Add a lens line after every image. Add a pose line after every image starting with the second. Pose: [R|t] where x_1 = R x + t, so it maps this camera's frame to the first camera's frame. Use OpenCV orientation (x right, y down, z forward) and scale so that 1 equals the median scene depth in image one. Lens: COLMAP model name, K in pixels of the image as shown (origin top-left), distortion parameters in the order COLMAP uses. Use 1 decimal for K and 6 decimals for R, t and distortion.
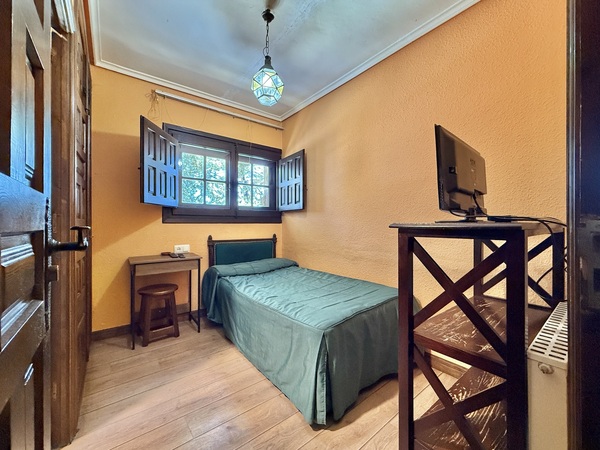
lens RADIAL K [[244.4, 0, 297.2], [0, 244.4, 222.4], [0, 0, 1]] dist [0.000665, -0.000212]
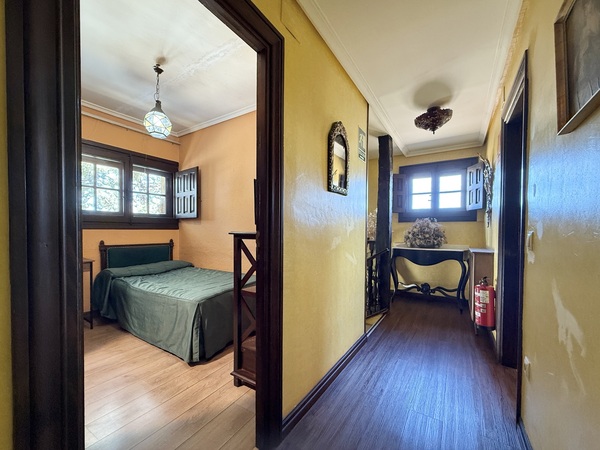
lens RADIAL K [[250.8, 0, 298.7], [0, 250.8, 235.2], [0, 0, 1]] dist [-0.000434, -0.000080]
pose [[0.941504, 0.000568, 0.337001, 0.083264], [-0.010269, 0.999583, 0.027003, -0.008423], [-0.336845, -0.028884, 0.941117, -0.323766]]
